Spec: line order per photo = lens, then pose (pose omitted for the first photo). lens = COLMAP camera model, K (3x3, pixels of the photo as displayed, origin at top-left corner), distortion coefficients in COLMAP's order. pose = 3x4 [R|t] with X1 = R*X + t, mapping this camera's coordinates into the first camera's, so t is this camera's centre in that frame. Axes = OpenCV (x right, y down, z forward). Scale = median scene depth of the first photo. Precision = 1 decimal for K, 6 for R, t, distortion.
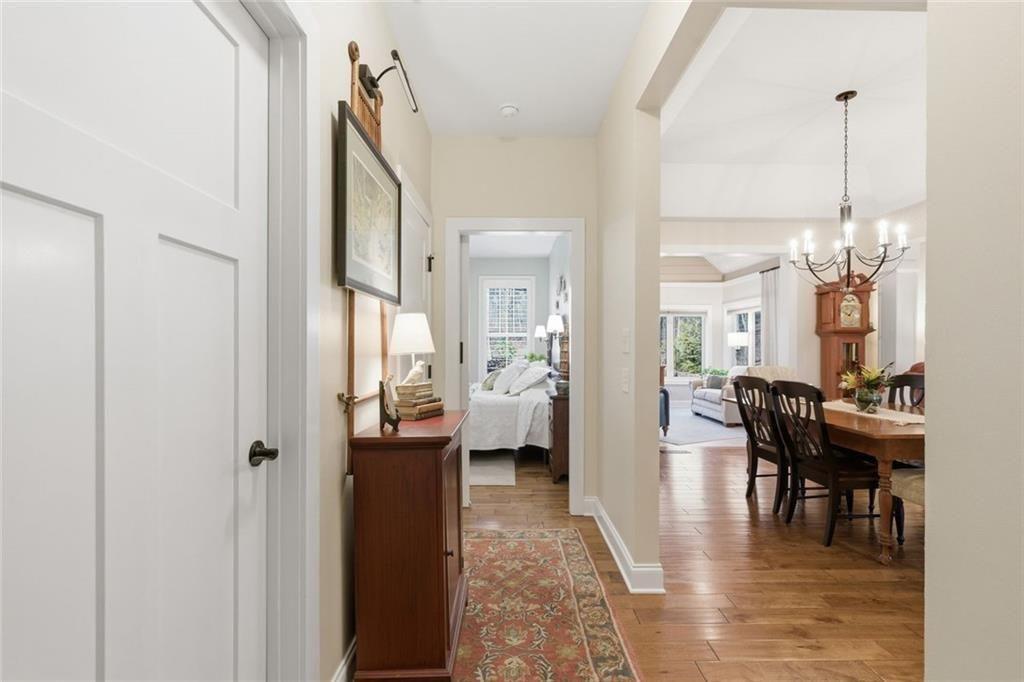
lens RADIAL K [[463.6, 0, 509.8], [0, 463.6, 344.0], [0, 0, 1]] dist [0.001718, 0.000168]
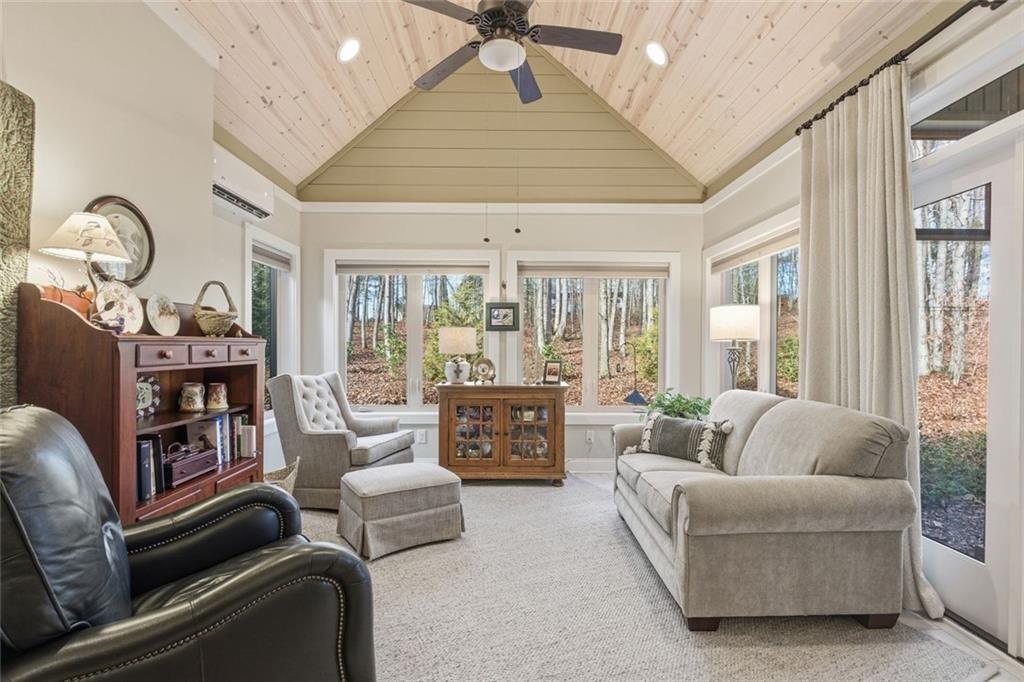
lens RADIAL K [[463.6, 0, 511.3], [0, 463.6, 351.2], [0, 0, 1]] dist [0.001718, 0.000168]
pose [[0.999963, 0.000443, 0.008646, 0.295982], [-0.000547, 0.999928, 0.011985, 0.010424], [-0.008640, -0.011989, 0.999891, 0.602560]]
